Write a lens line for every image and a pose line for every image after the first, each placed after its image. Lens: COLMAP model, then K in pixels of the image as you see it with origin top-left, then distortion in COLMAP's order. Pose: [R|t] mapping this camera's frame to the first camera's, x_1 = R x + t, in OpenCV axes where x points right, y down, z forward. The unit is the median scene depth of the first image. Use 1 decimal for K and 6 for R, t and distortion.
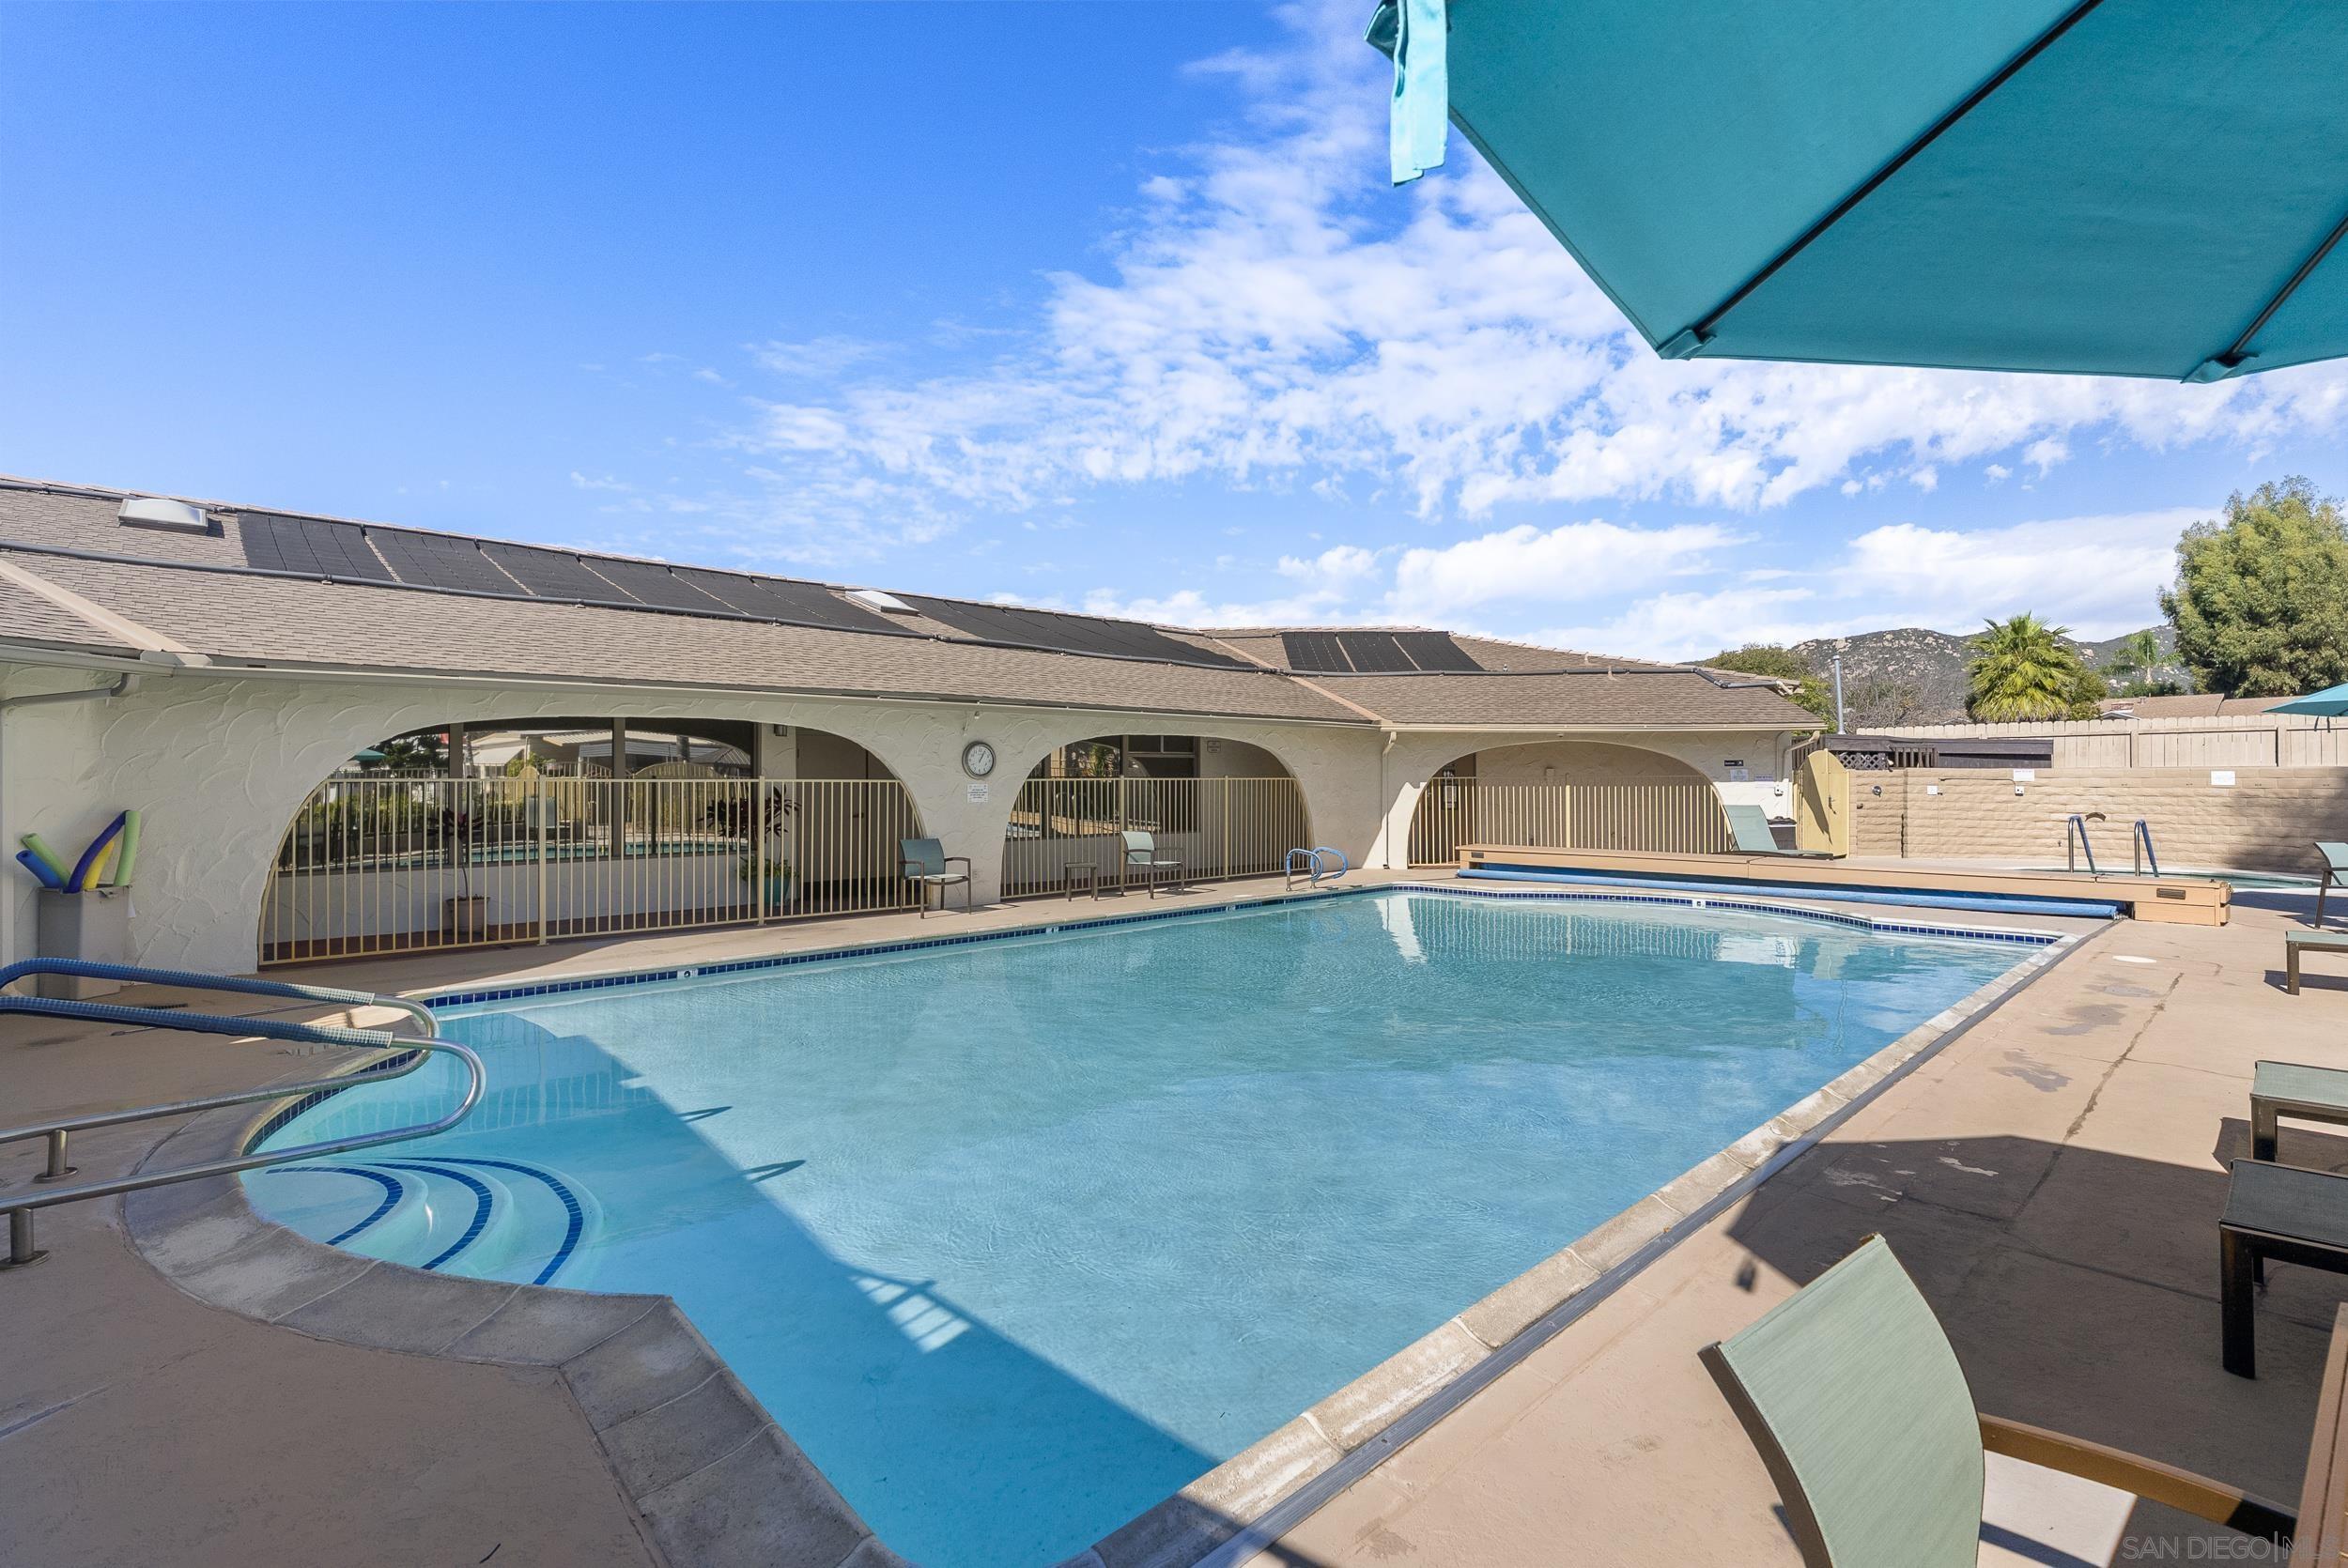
lens RADIAL K [[1045.3, 0, 1174.0], [0, 1045.3, 784.0], [0, 0, 1]] dist [-0.084418, 0.030765]
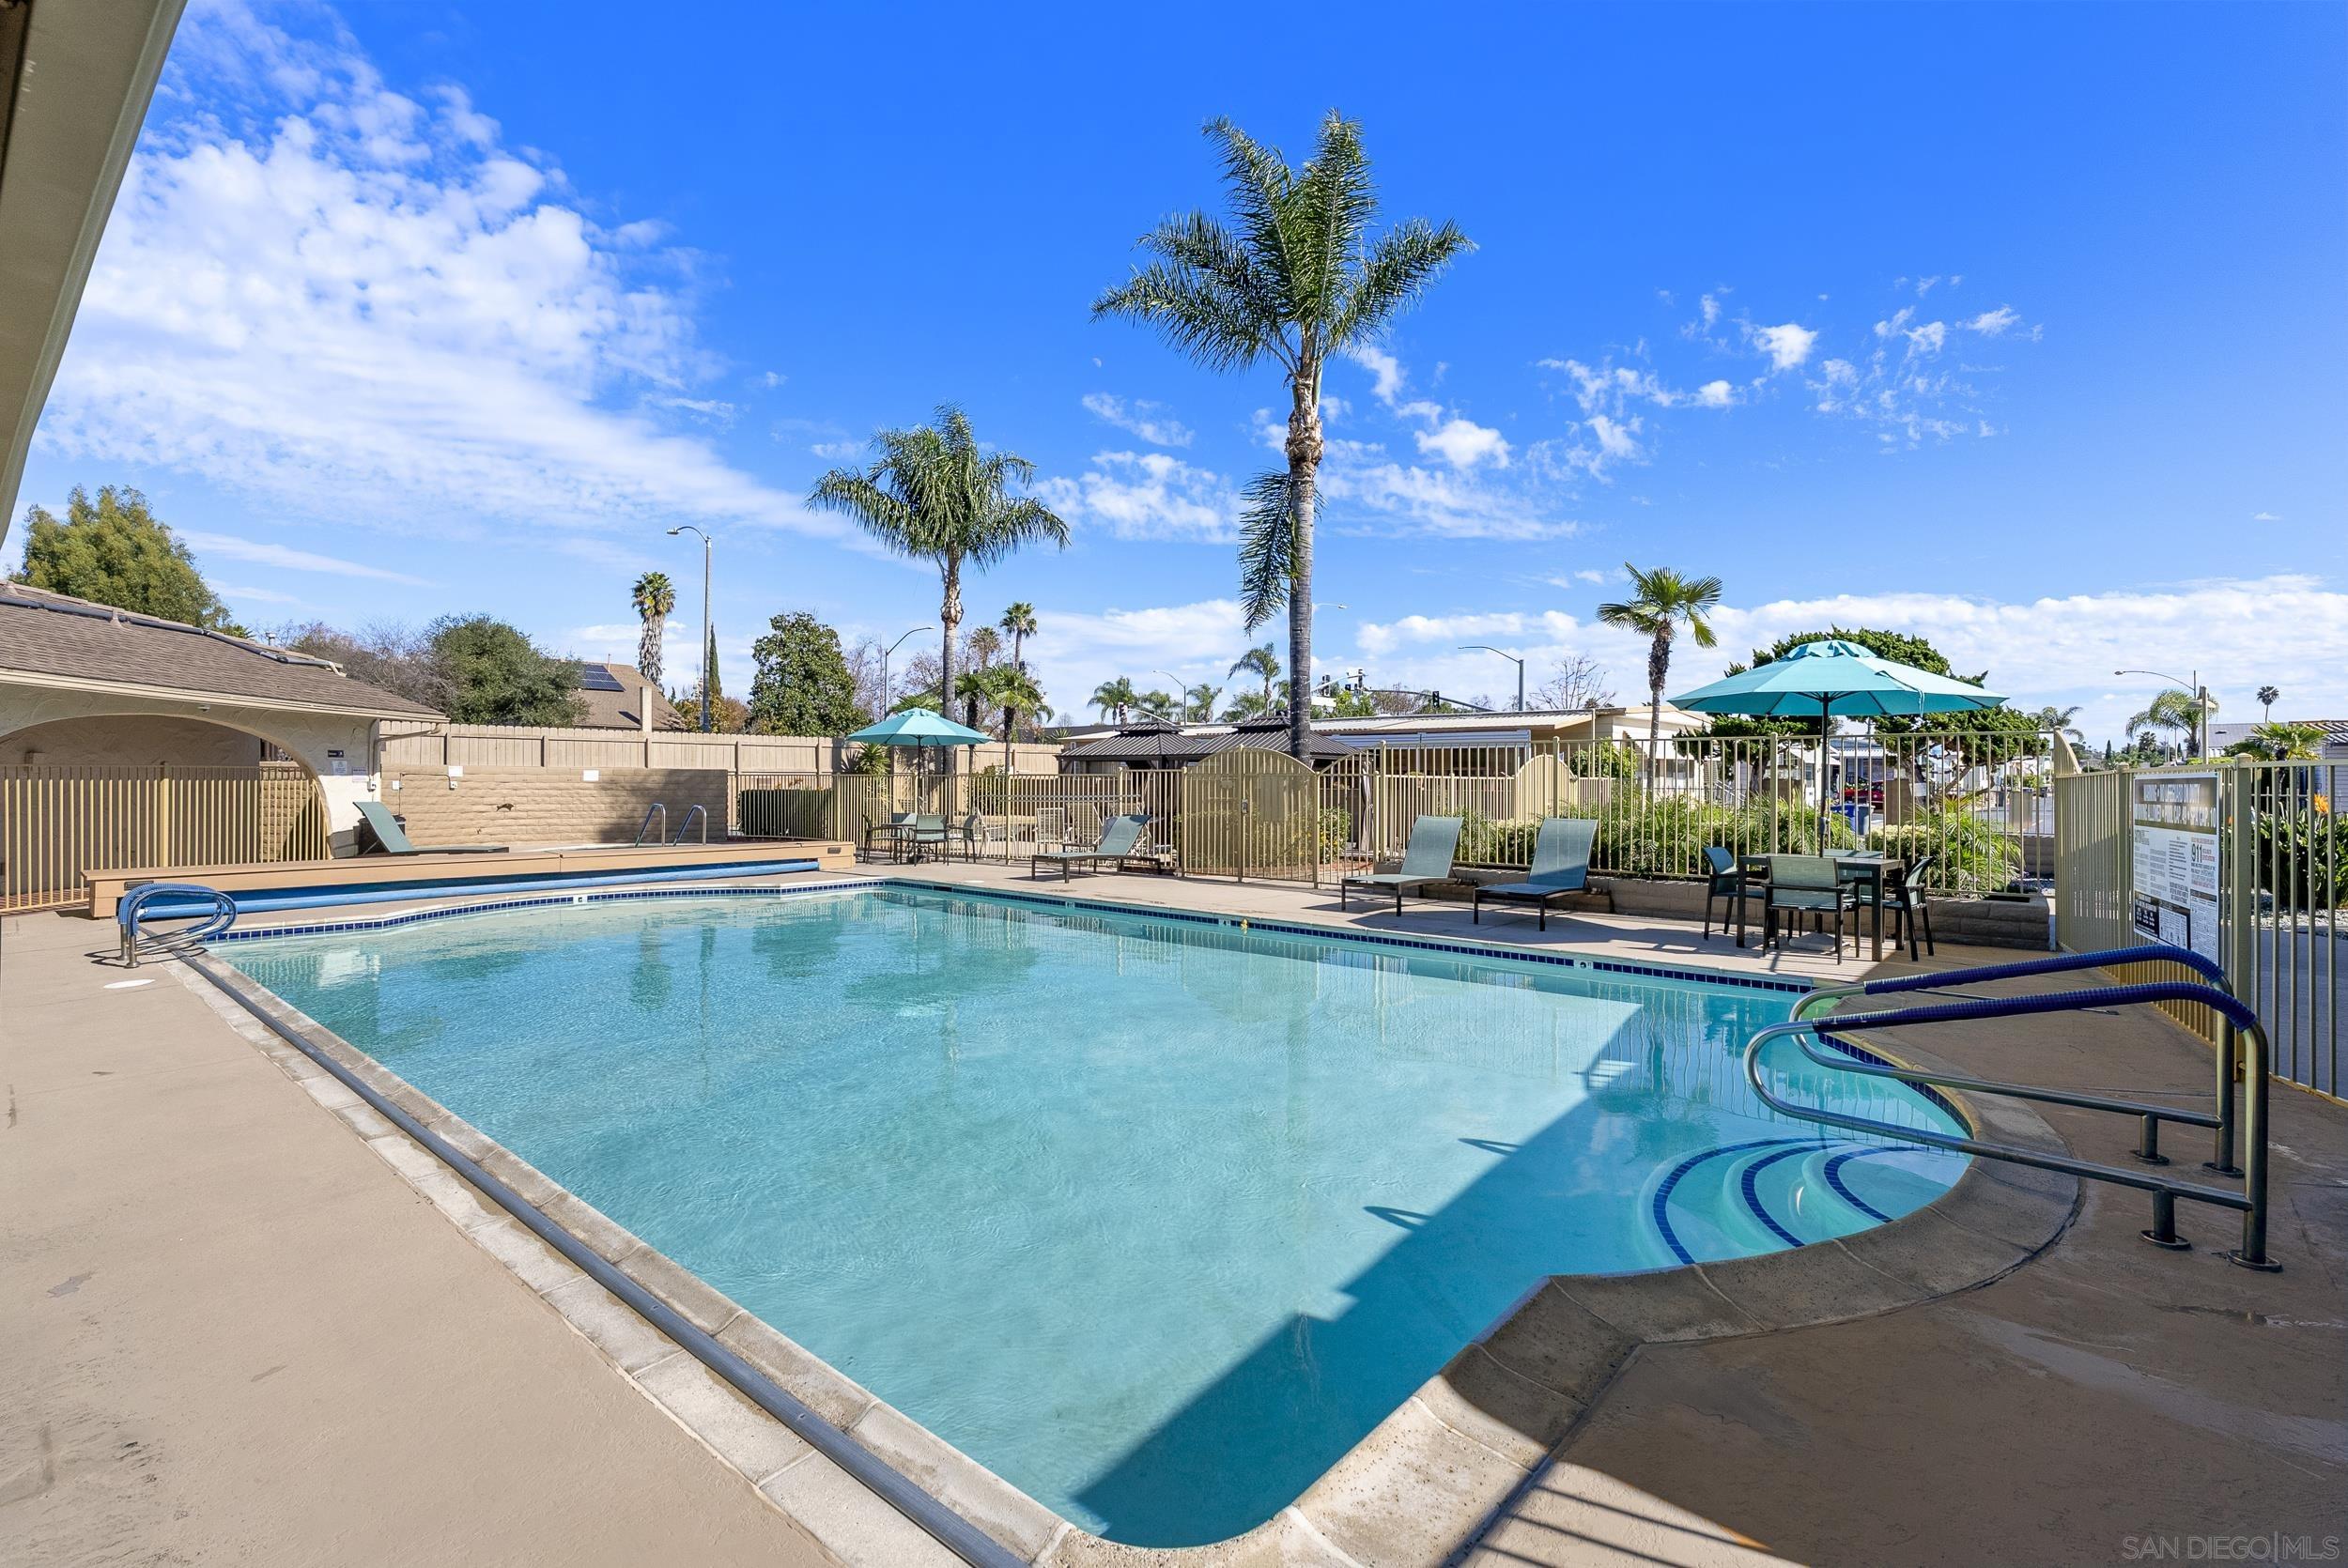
lens RADIAL K [[1045.3, 0, 1174.0], [0, 1045.3, 784.0], [0, 0, 1]] dist [-0.084418, 0.030765]
pose [[-0.198613, 0.002072, 0.980076, -0.627793], [-0.004472, 0.999985, -0.003021, 0.006751], [-0.980068, -0.004983, -0.198601, 0.707419]]
